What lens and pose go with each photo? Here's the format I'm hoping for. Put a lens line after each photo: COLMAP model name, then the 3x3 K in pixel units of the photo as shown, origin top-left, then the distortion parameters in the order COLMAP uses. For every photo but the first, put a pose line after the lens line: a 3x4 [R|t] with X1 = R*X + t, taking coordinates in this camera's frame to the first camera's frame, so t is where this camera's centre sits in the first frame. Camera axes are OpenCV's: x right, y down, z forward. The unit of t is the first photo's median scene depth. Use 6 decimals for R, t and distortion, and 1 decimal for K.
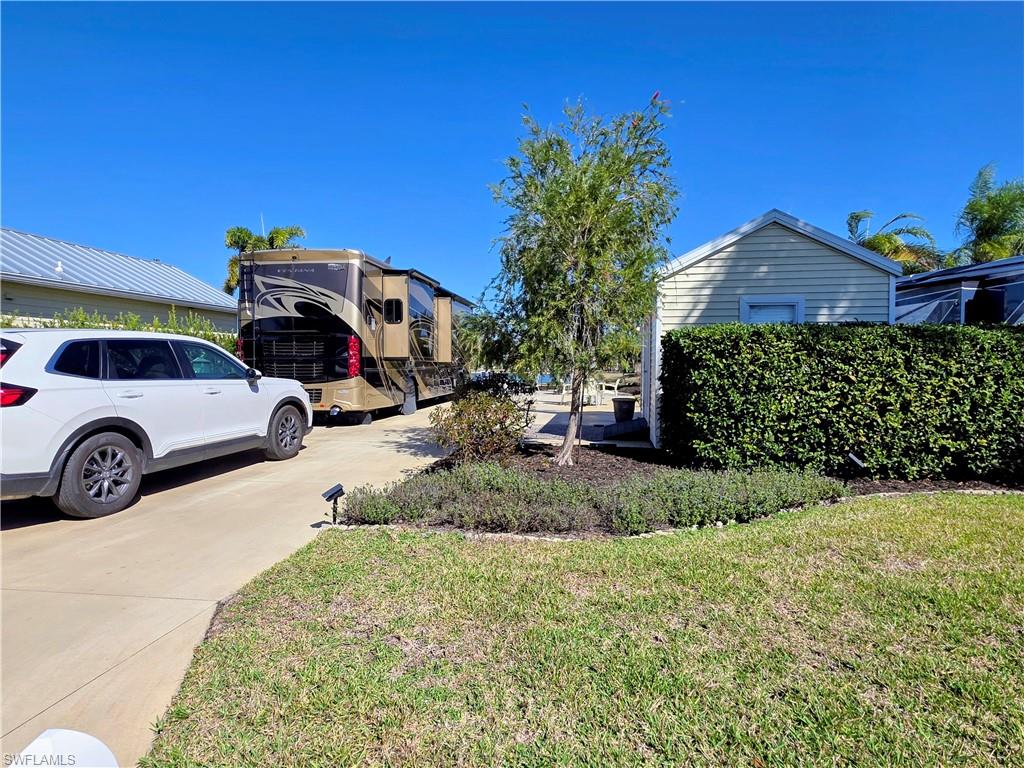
lens RADIAL K [[569.0, 0, 514.4], [0, 569.0, 389.1], [0, 0, 1]] dist [0.006422, -0.002410]
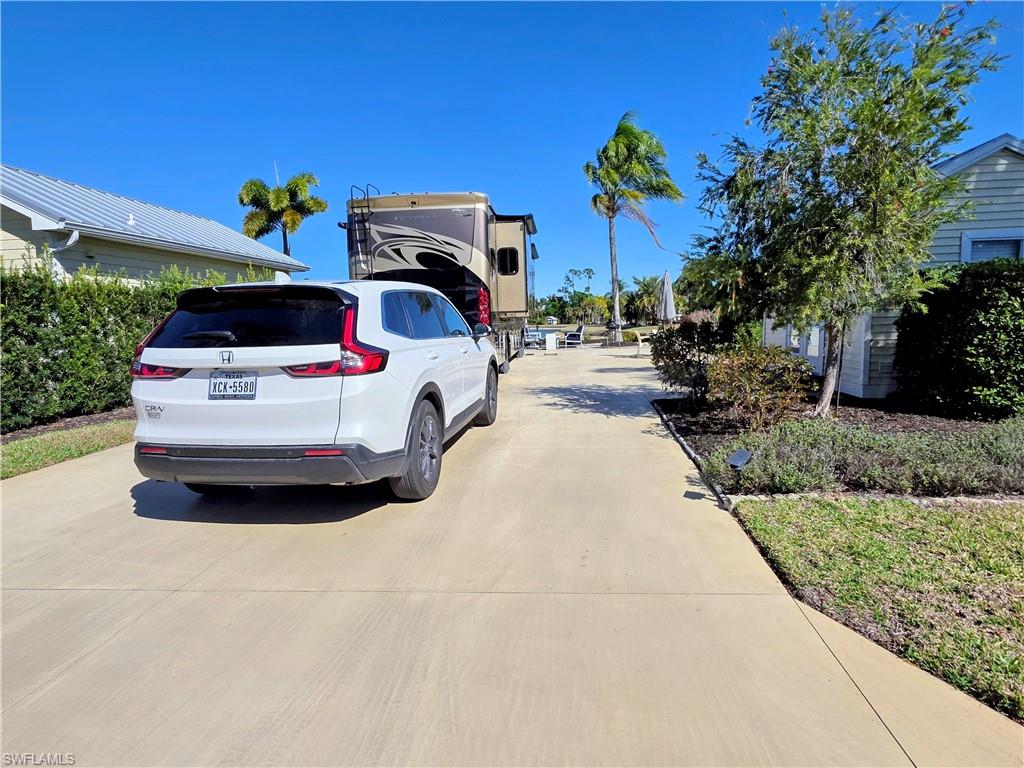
lens RADIAL K [[569.0, 0, 514.4], [0, 569.0, 389.1], [0, 0, 1]] dist [0.006422, -0.002410]
pose [[0.998198, -0.034587, 0.049035, -0.281325], [0.030686, 0.996467, 0.078180, -0.001266], [-0.051566, -0.076535, 0.995733, 0.064763]]
